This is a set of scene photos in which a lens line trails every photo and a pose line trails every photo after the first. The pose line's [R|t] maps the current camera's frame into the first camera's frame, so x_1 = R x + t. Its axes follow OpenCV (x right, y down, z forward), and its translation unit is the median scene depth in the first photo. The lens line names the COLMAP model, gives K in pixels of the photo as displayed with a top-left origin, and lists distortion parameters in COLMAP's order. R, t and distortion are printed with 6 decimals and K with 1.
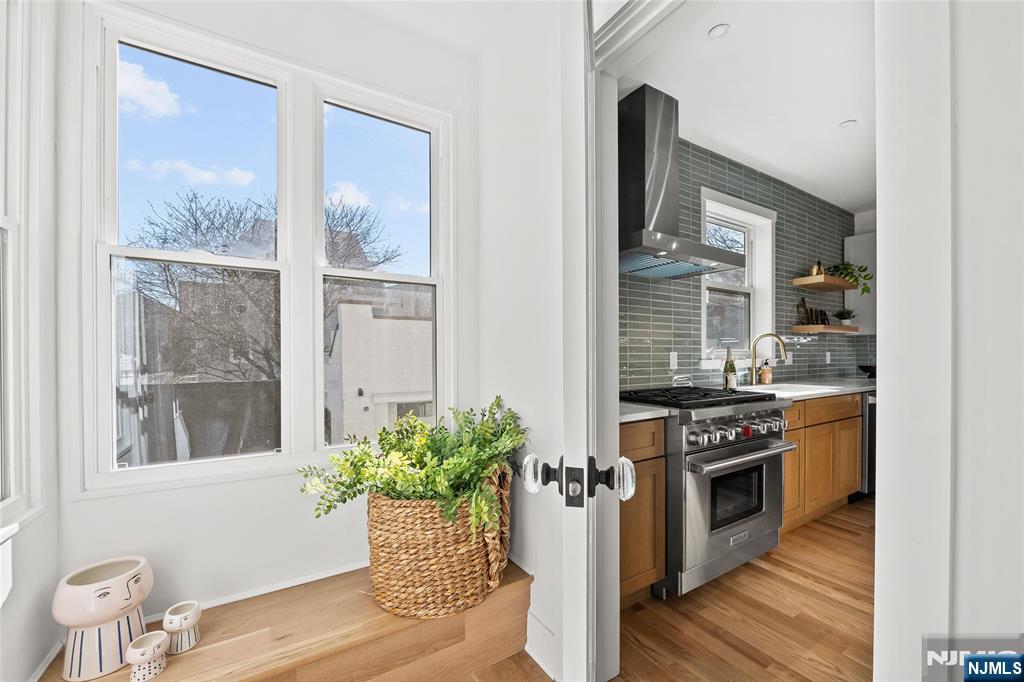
lens RADIAL K [[418.7, 0, 507.0], [0, 418.7, 356.2], [0, 0, 1]] dist [-0.005847, -0.001934]
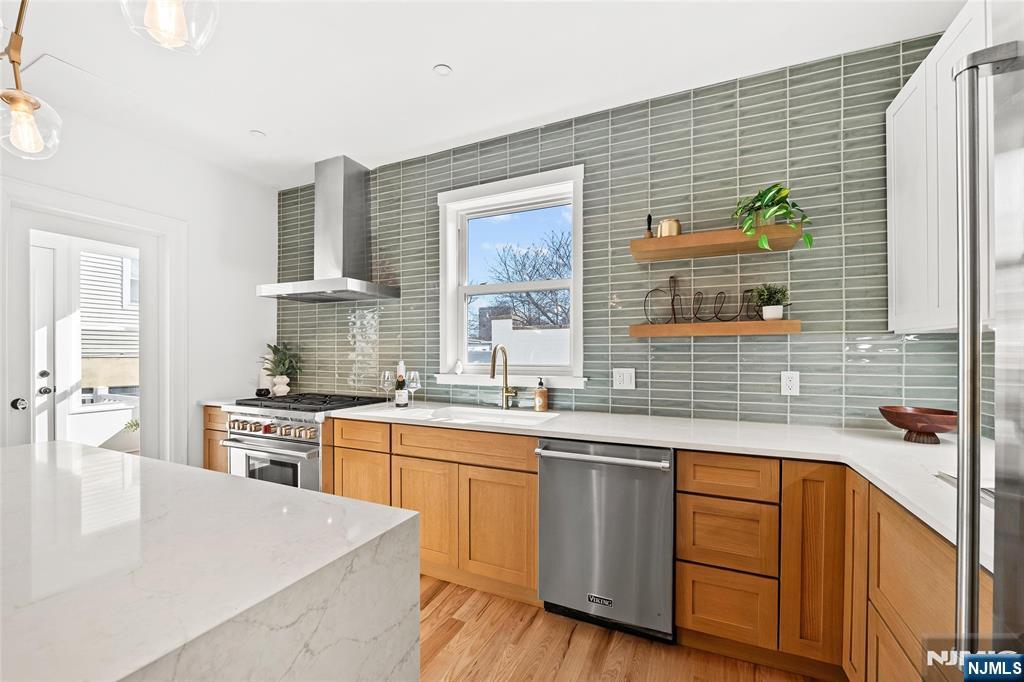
lens RADIAL K [[418.7, 0, 512.3], [0, 418.7, 353.2], [0, 0, 1]] dist [-0.005847, -0.001934]
pose [[0.538797, 0.003565, -0.842428, 1.176010], [-0.005920, 0.999982, 0.000445, -0.034671], [0.842415, 0.004747, 0.538809, 0.537501]]
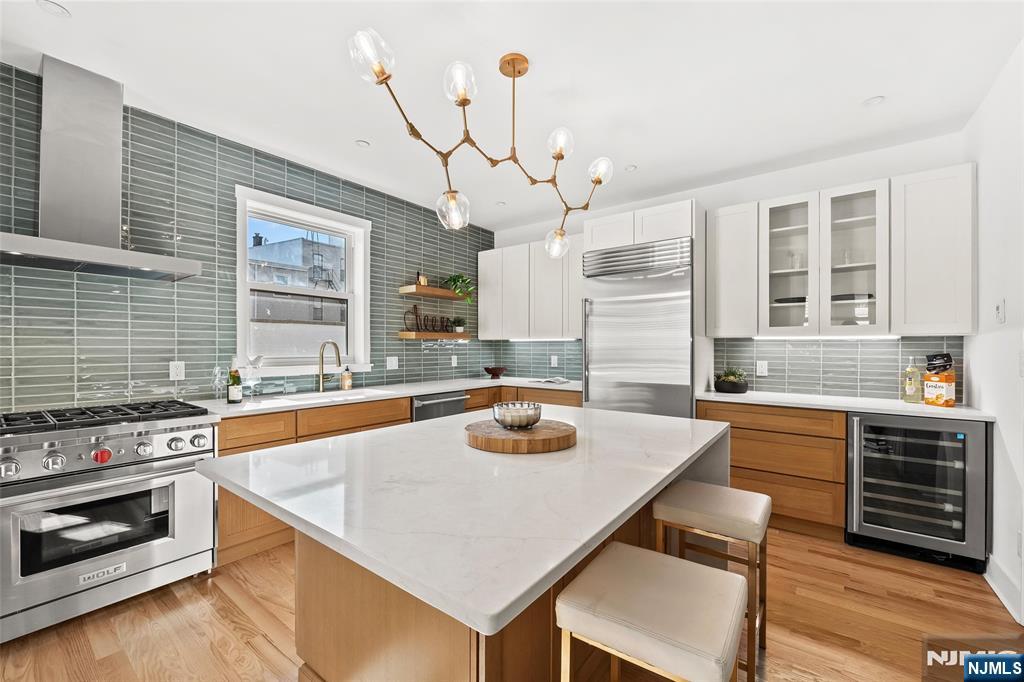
lens RADIAL K [[418.7, 0, 518.0], [0, 418.7, 346.4], [0, 0, 1]] dist [-0.005847, -0.001934]
pose [[0.931980, 0.005180, 0.362473, 0.617219], [-0.002554, 0.999967, -0.007723, -0.030431], [-0.362501, 0.006272, 0.931962, -0.091590]]
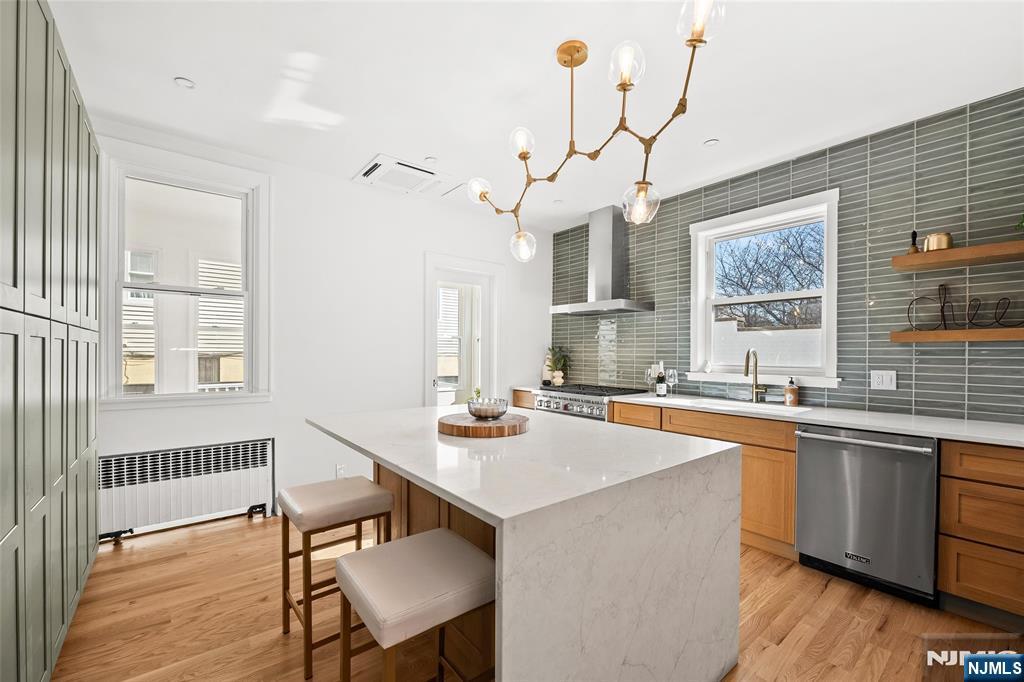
lens RADIAL K [[418.7, 0, 513.0], [0, 418.7, 355.7], [0, 0, 1]] dist [-0.005847, -0.001934]
pose [[0.109527, 0.010120, -0.993932, 1.362084], [-0.010305, 0.999906, 0.009045, -0.036967], [0.993930, 0.009251, 0.109621, 0.323518]]
